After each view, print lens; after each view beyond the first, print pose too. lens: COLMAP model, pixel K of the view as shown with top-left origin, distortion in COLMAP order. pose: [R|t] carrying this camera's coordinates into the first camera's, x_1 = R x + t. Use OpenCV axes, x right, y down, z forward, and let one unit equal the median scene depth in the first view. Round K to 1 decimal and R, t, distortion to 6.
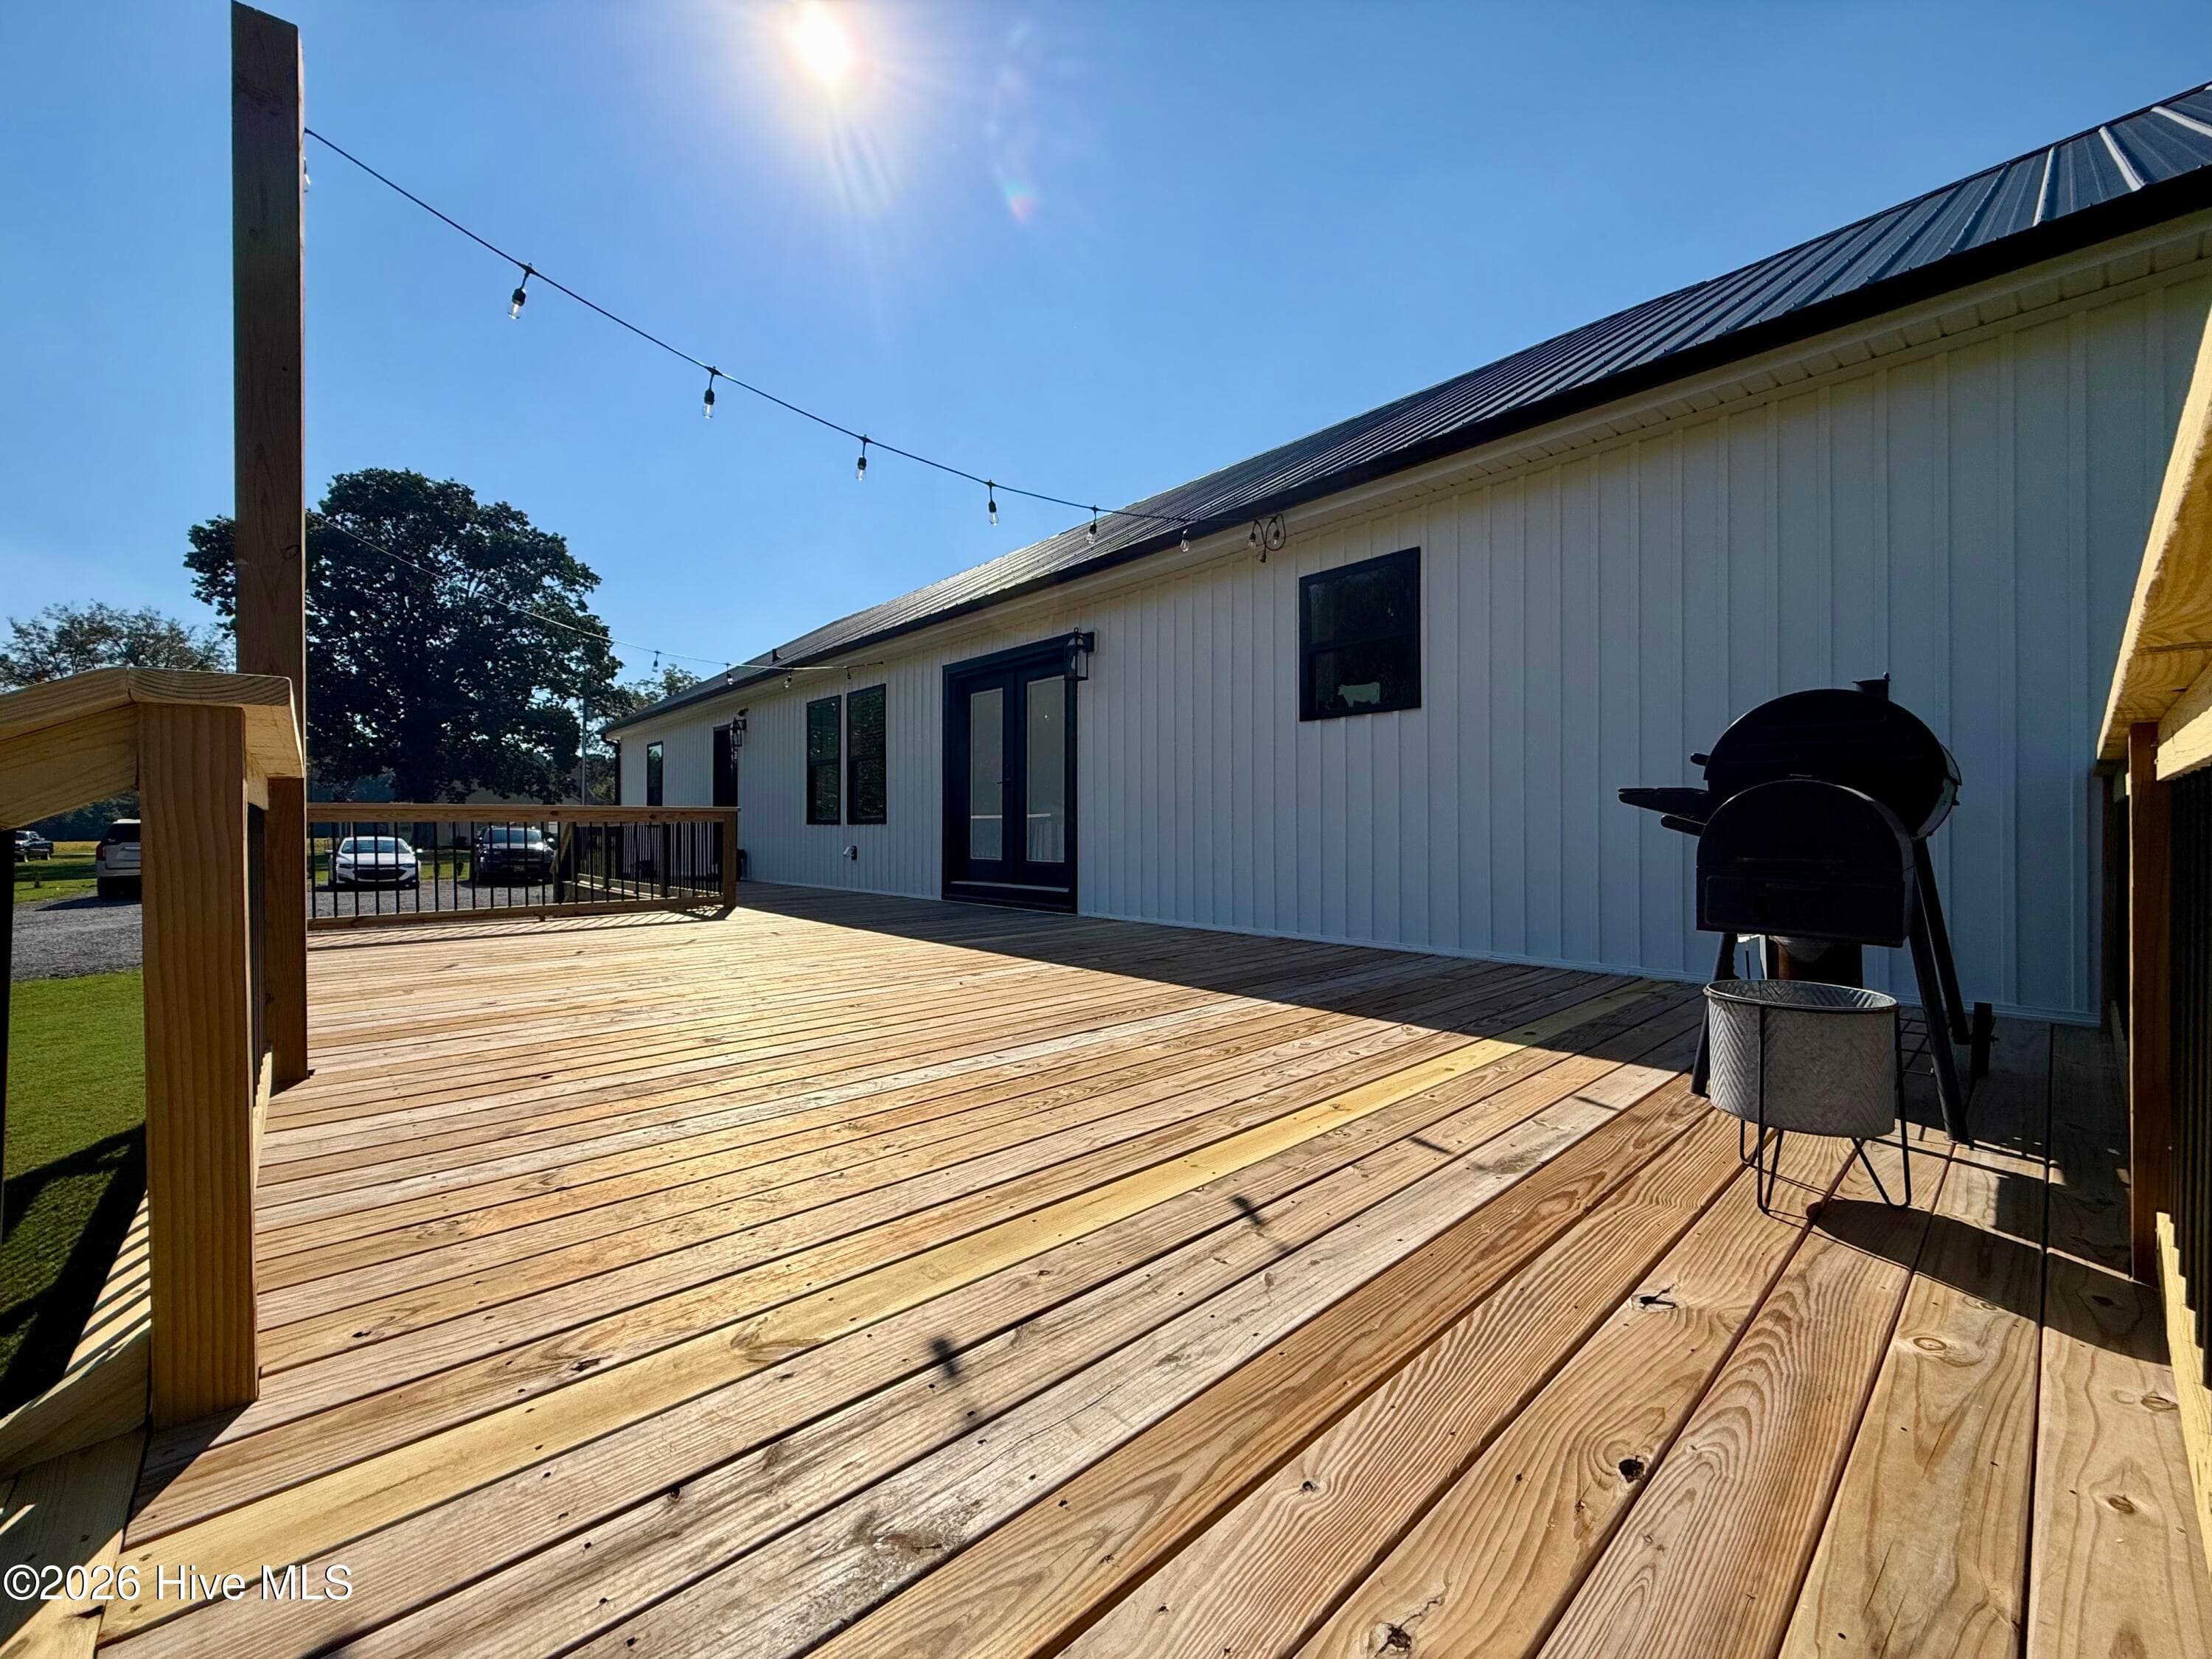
lens RADIAL K [[877.8, 0, 1102.5], [0, 877.8, 832.7], [0, 0, 1]] dist [-0.000754, 0.000014]
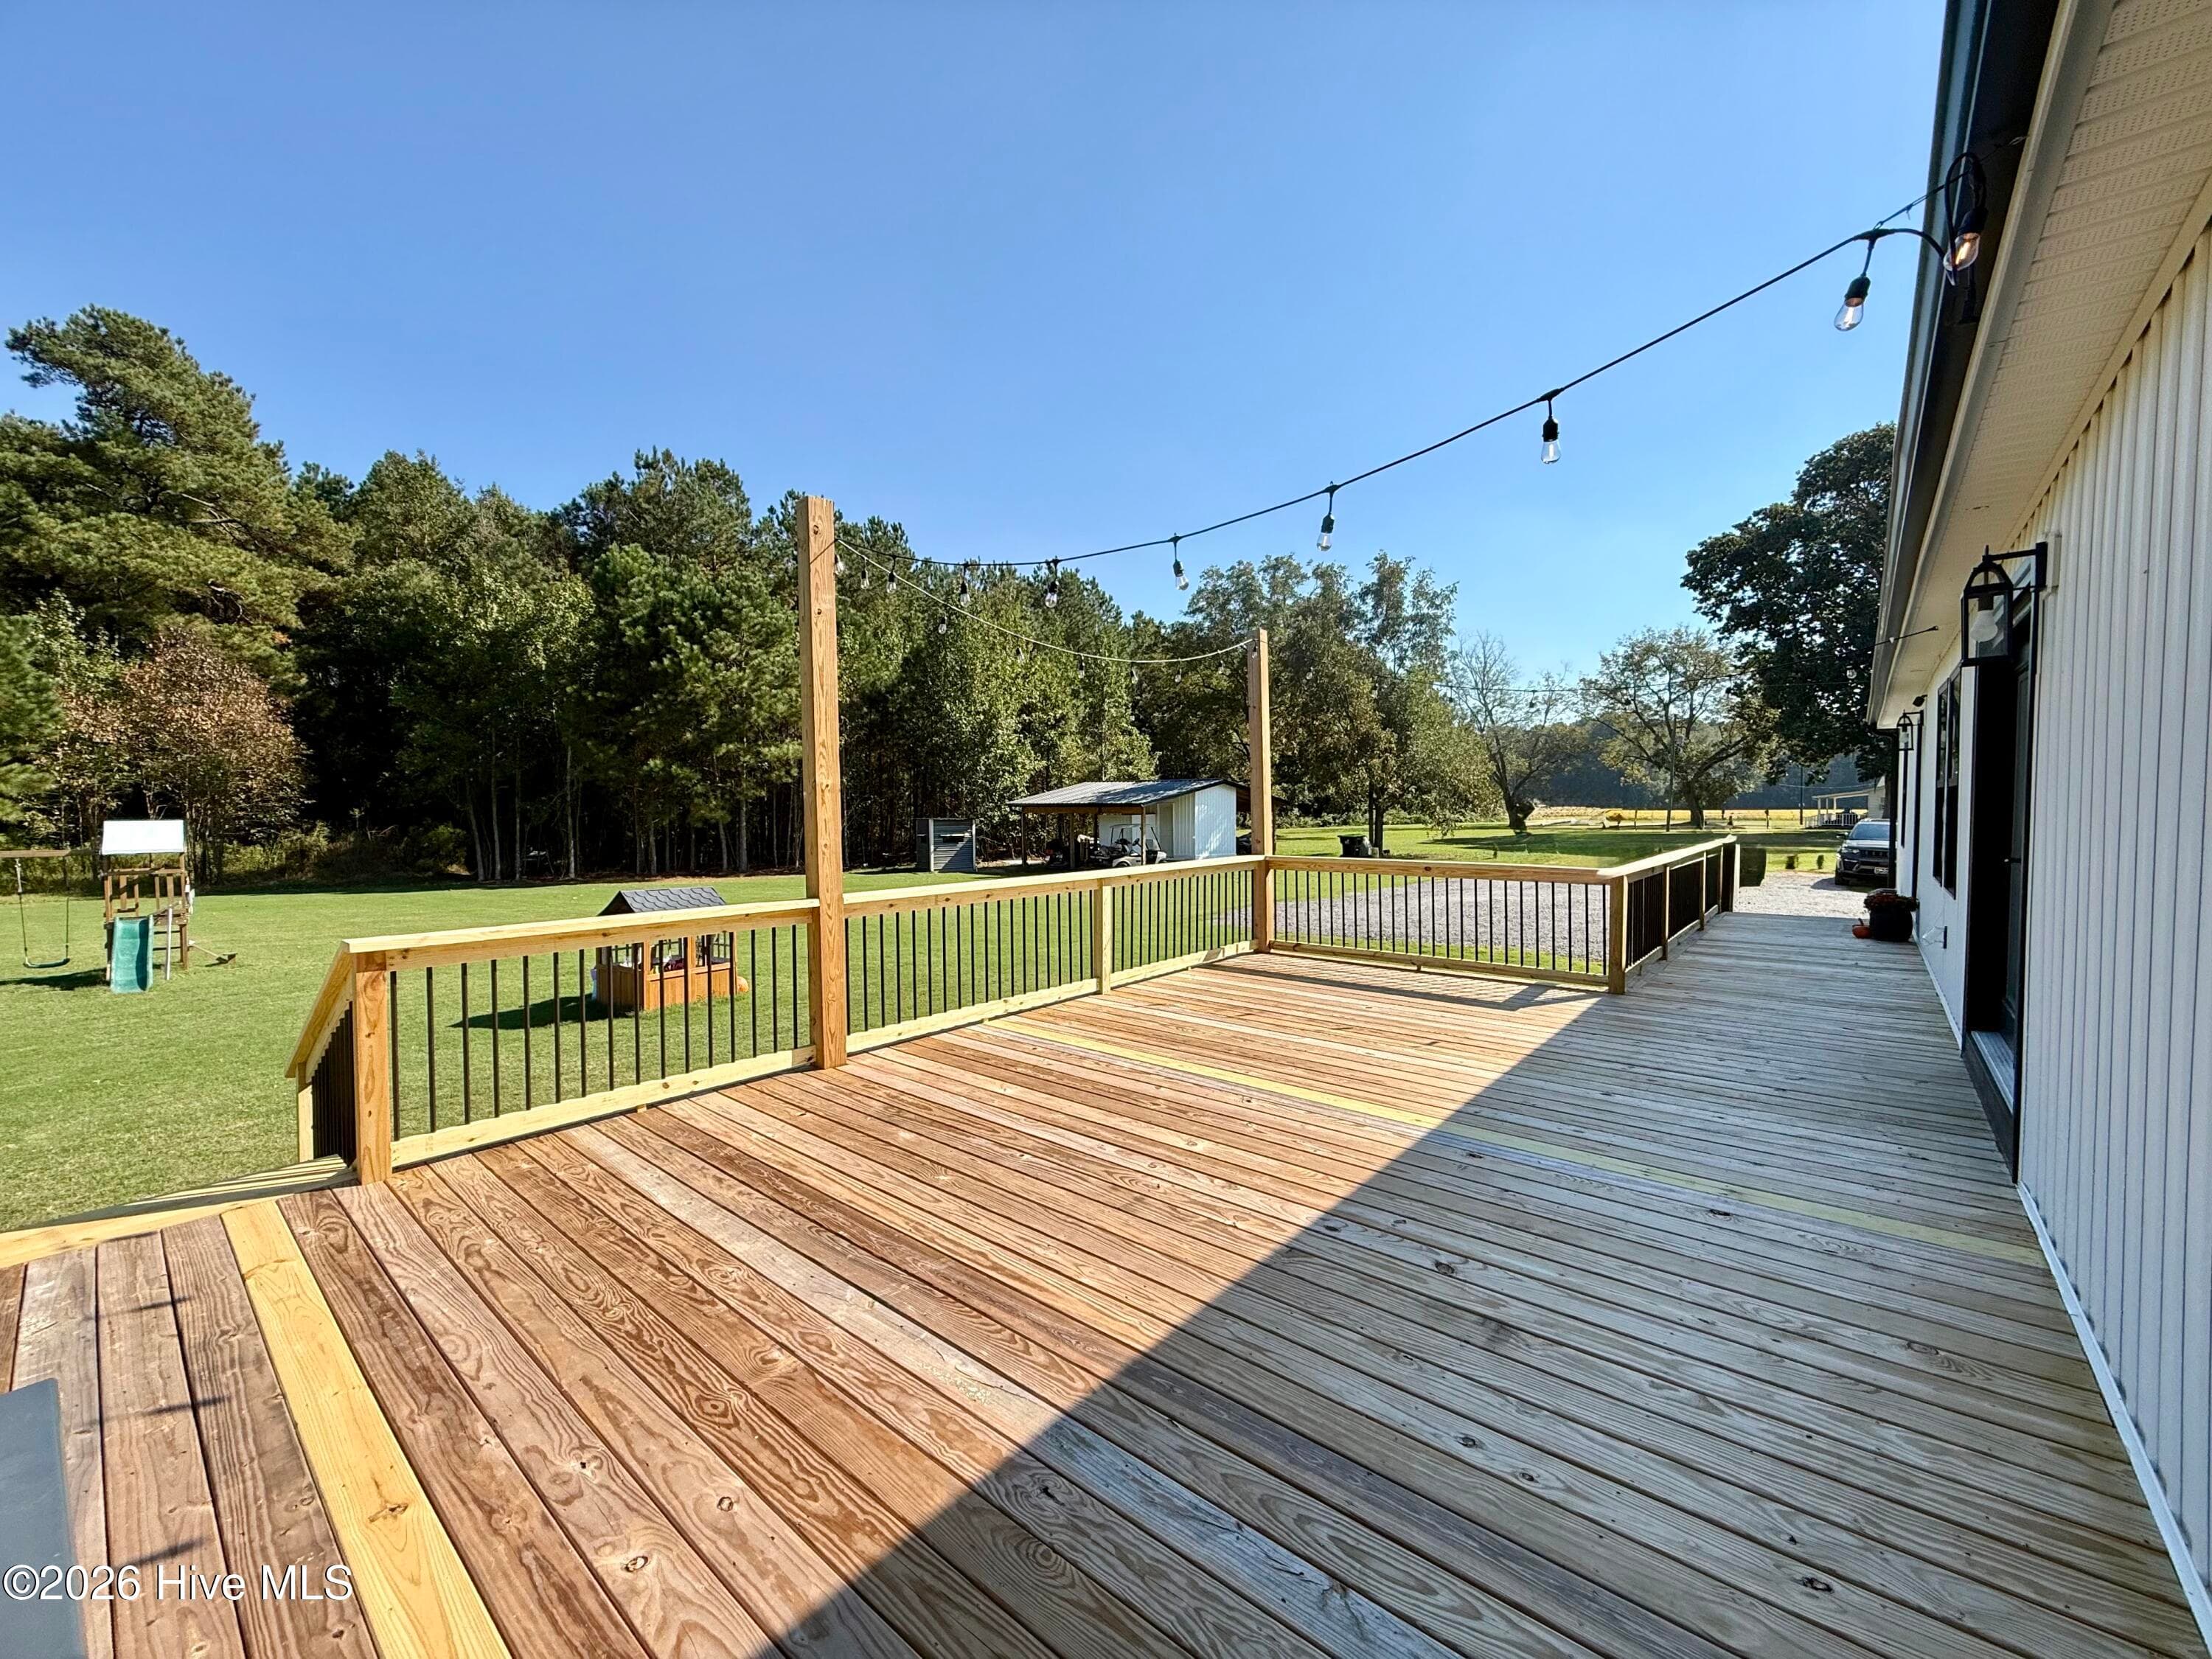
lens RADIAL K [[877.8, 0, 1102.5], [0, 877.8, 832.7], [0, 0, 1]] dist [-0.000754, 0.000014]
pose [[0.122660, 0.035460, -0.991815, 0.316025], [0.001225, 0.999355, 0.035881, -0.091643], [0.992448, -0.005616, 0.122538, 0.441567]]
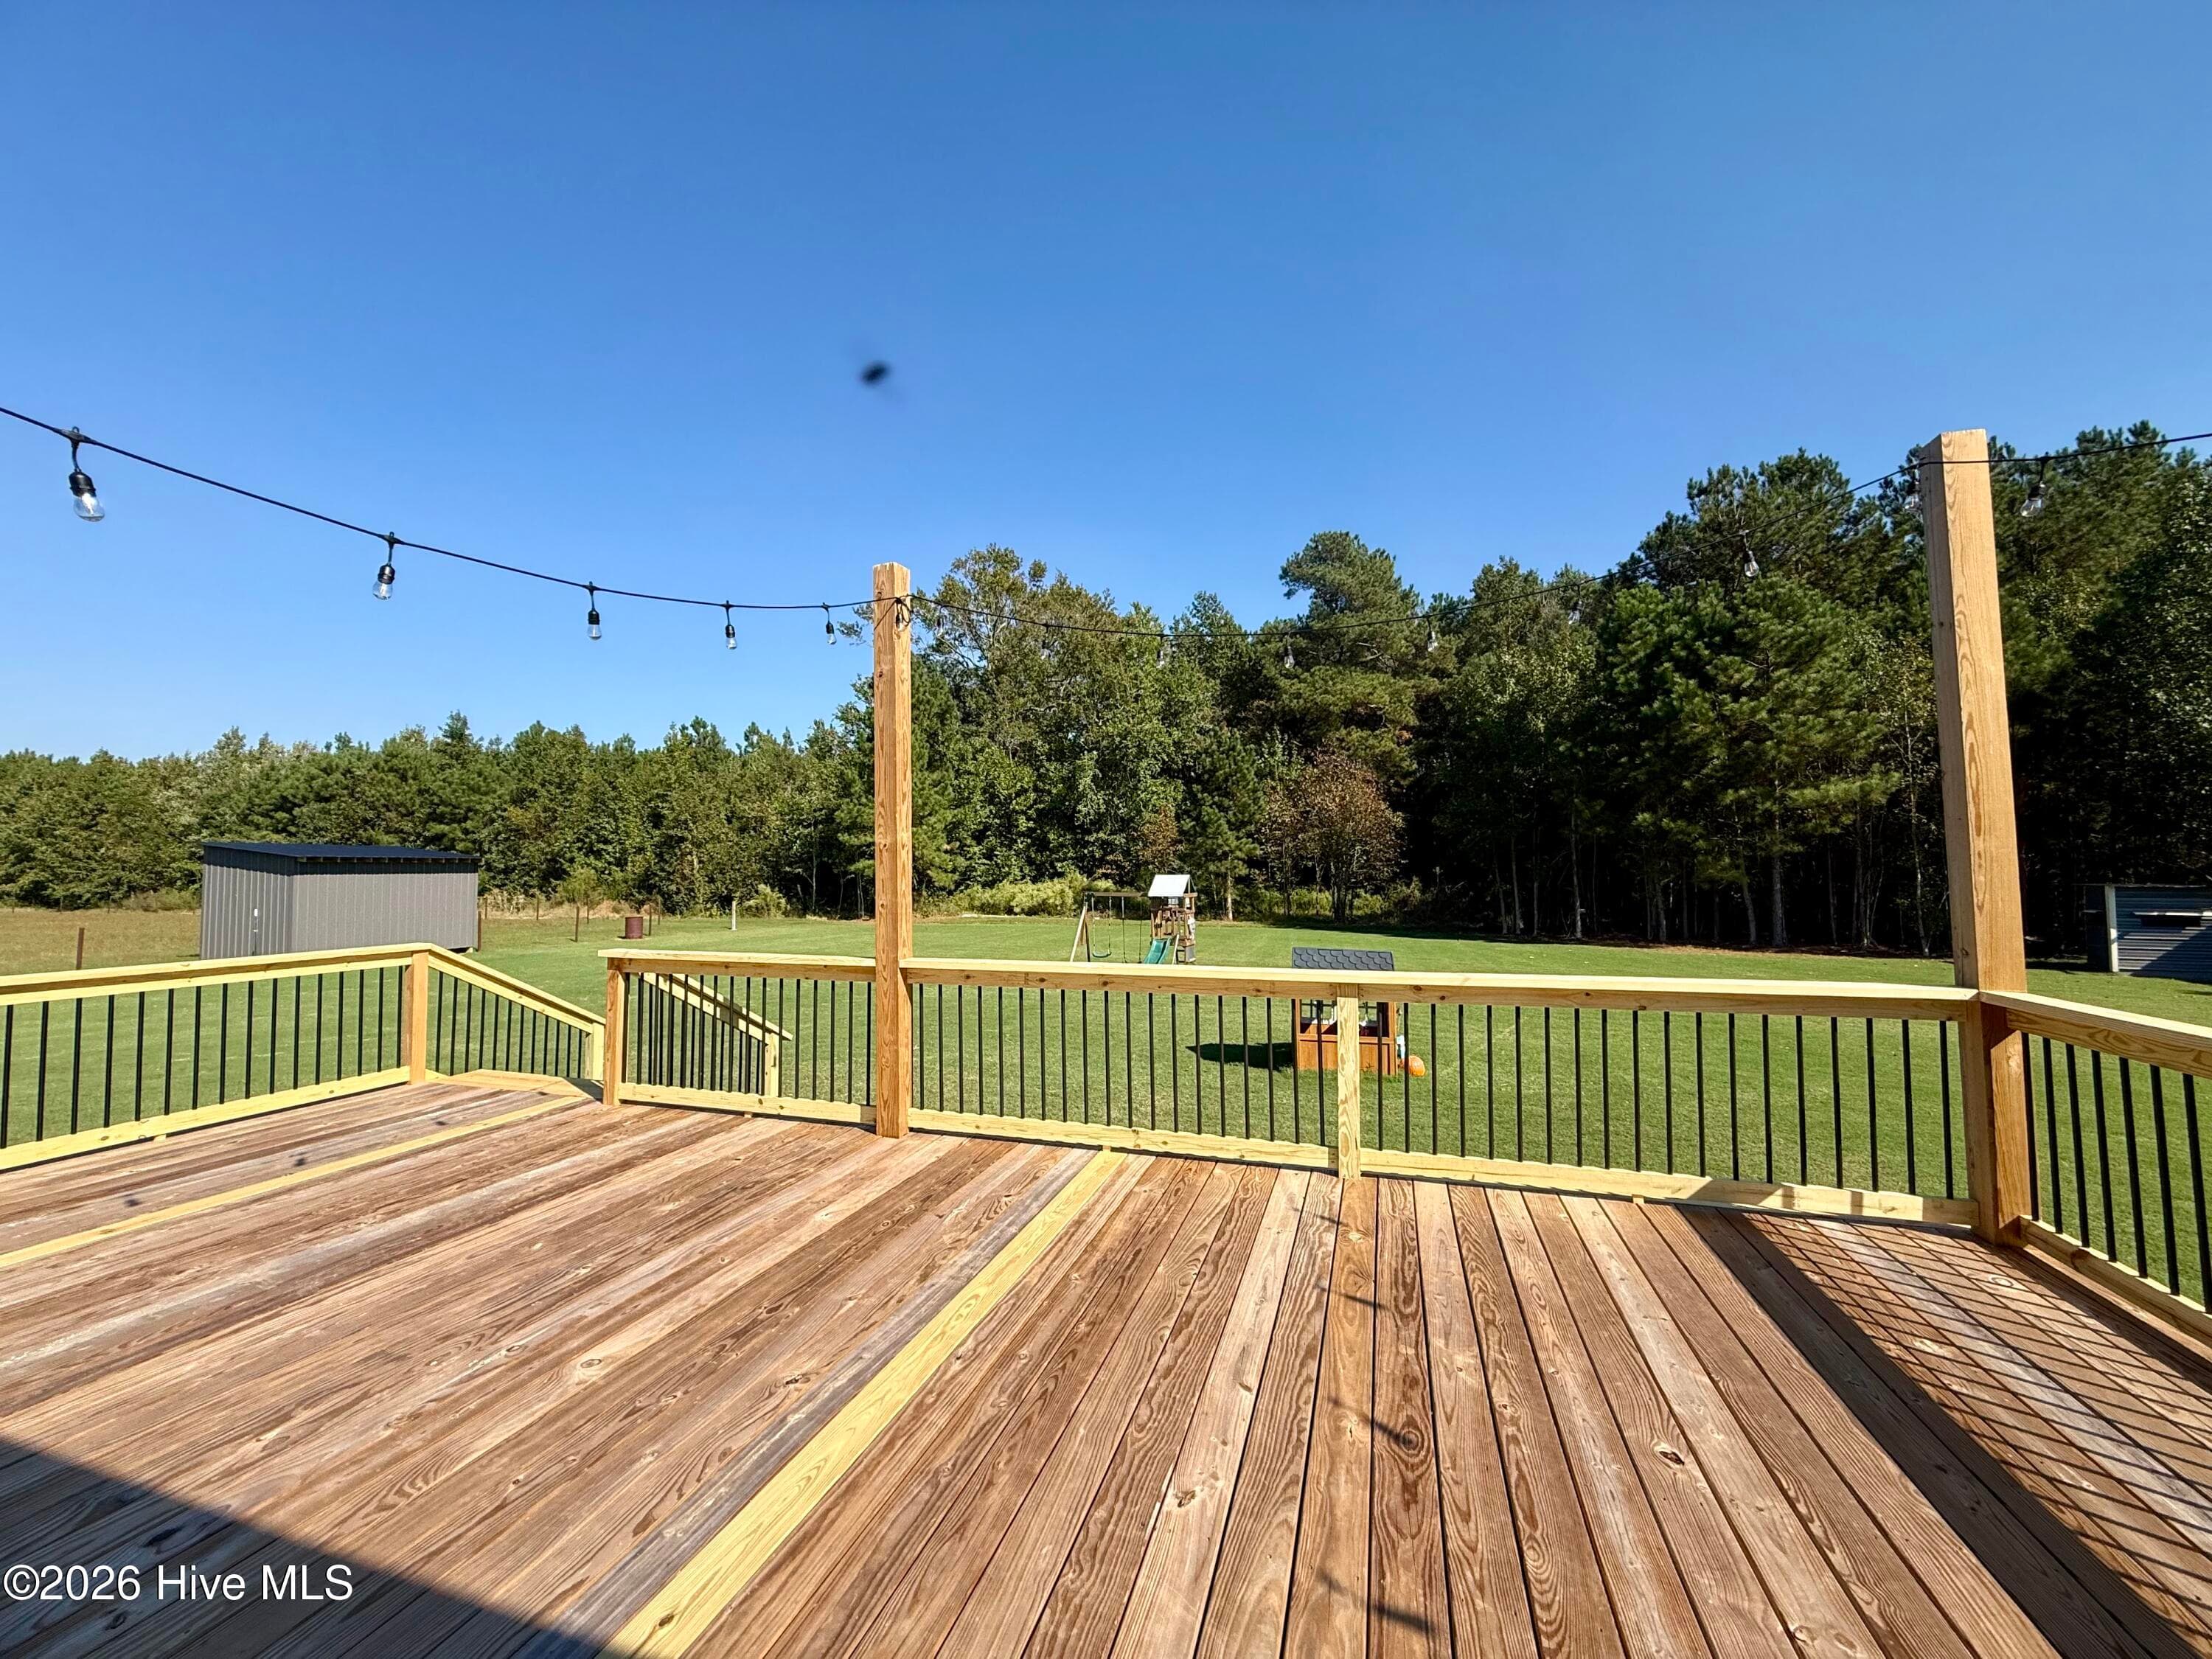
lens RADIAL K [[877.8, 0, 1102.5], [0, 877.8, 832.7], [0, 0, 1]] dist [-0.000754, 0.000014]
pose [[-0.869399, -0.011990, -0.493965, -0.133616], [0.006814, 0.999320, -0.036249, -0.087958], [0.494064, -0.034880, -0.868726, 0.914074]]
